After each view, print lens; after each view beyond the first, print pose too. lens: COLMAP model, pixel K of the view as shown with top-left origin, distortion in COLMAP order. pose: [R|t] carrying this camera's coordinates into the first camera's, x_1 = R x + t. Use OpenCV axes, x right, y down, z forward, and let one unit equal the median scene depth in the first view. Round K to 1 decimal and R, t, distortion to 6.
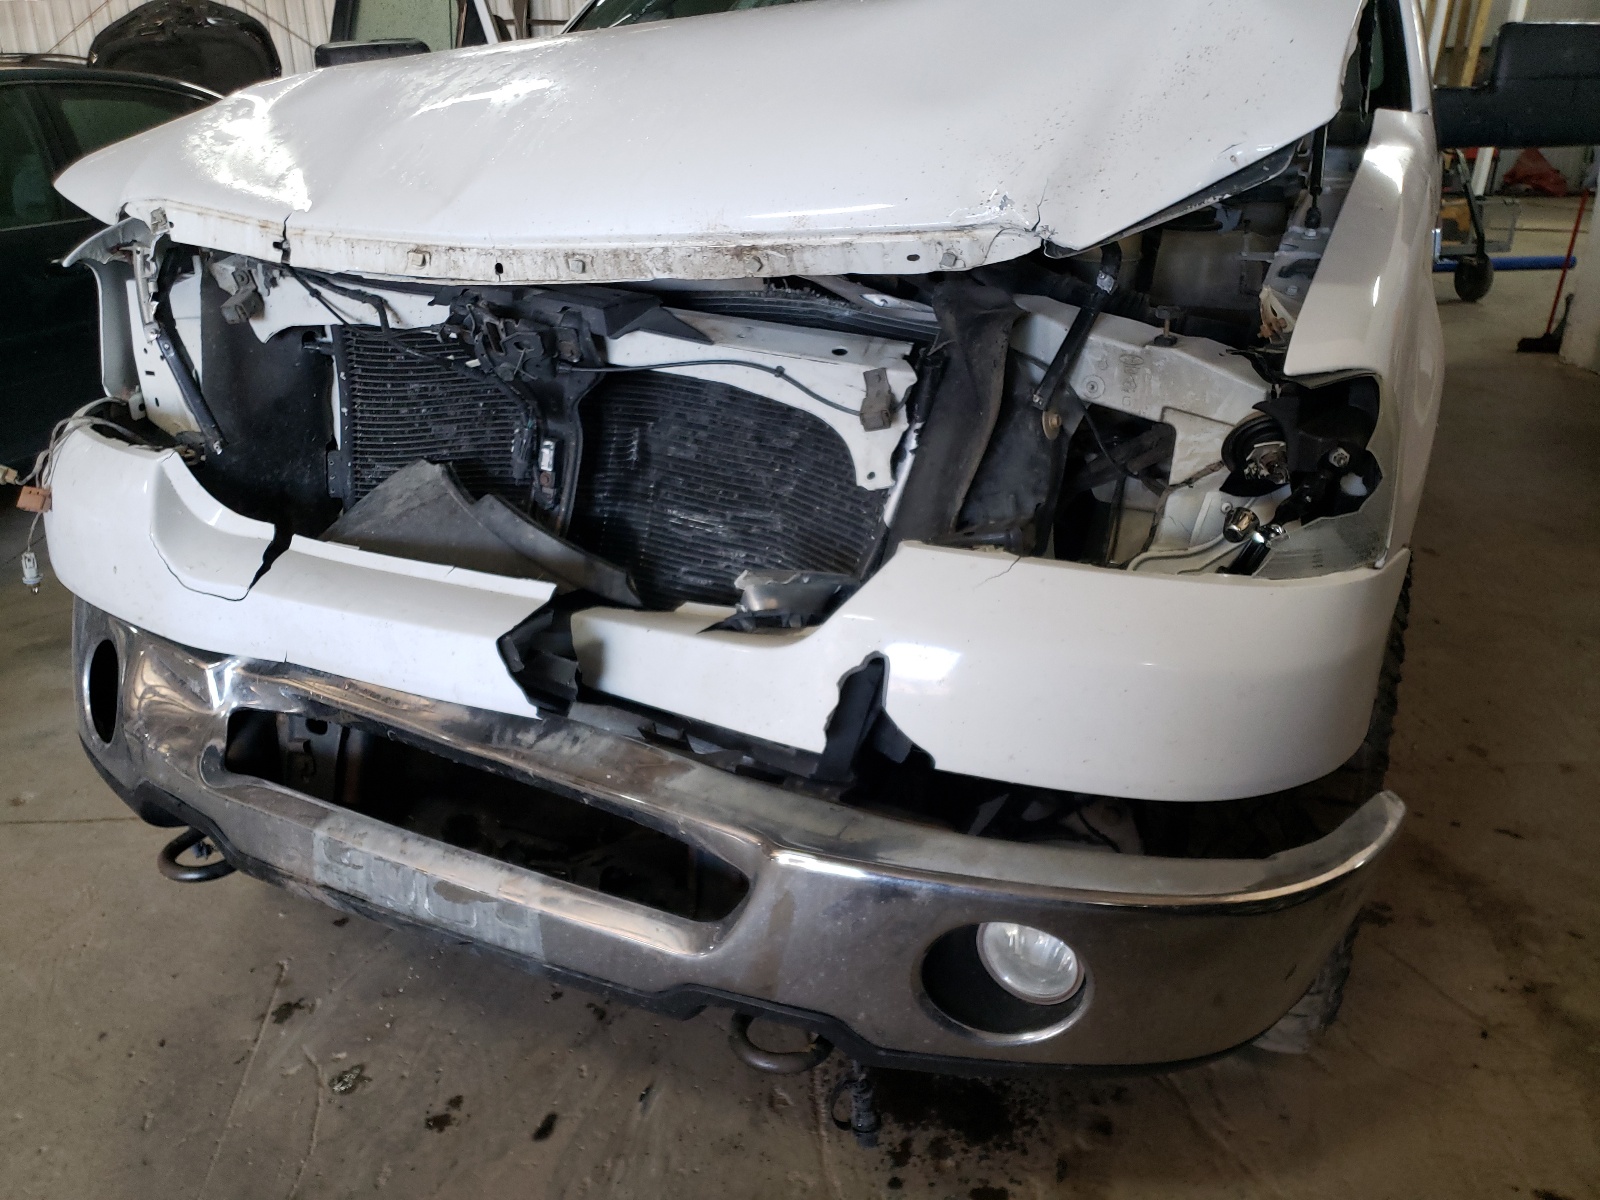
lens RADIAL K [[1211.7, 0, 798.6], [0, 1211.7, 611.9], [0, 0, 1]] dist [0.013939, -0.012789]
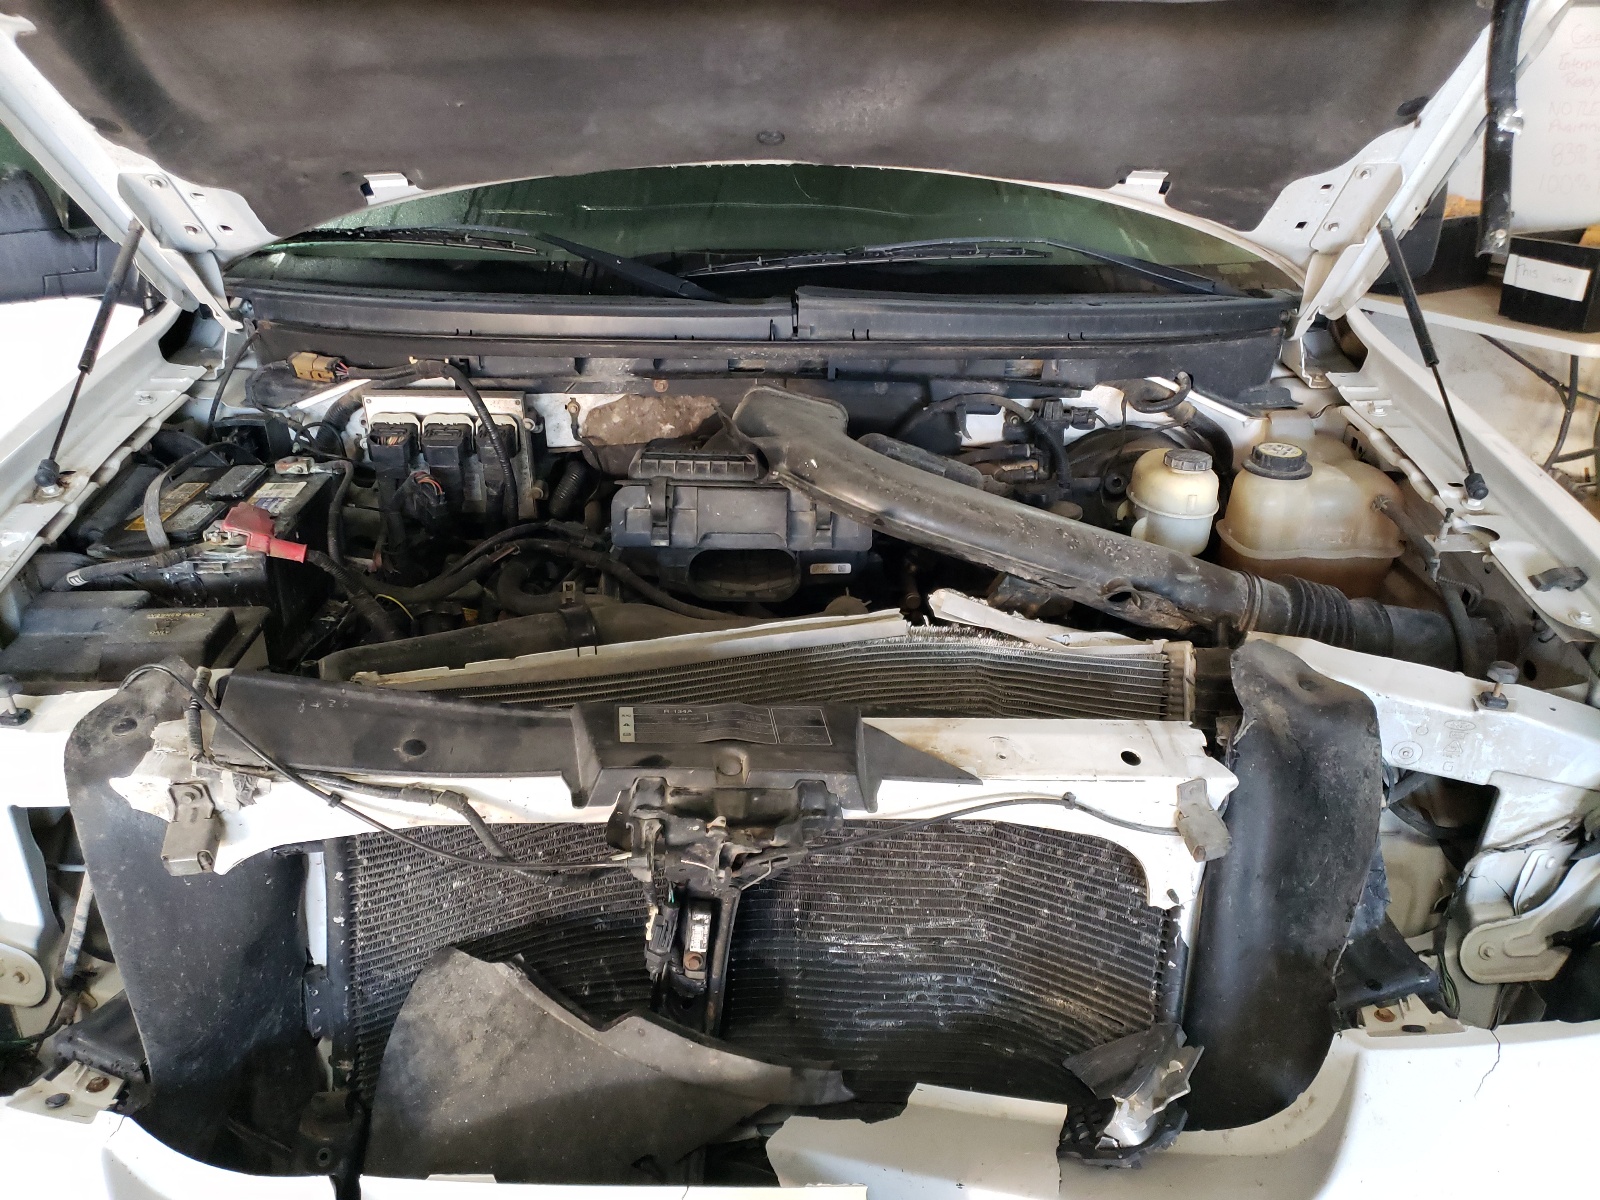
lens RADIAL K [[1211.7, 0, 806.8], [0, 1211.7, 583.6], [0, 0, 1]] dist [0.013939, -0.012789]
pose [[0.899538, -0.159091, 0.406844, -0.403826], [0.151756, 0.987129, 0.050467, -0.353478], [-0.409636, 0.016344, 0.912103, 0.333551]]
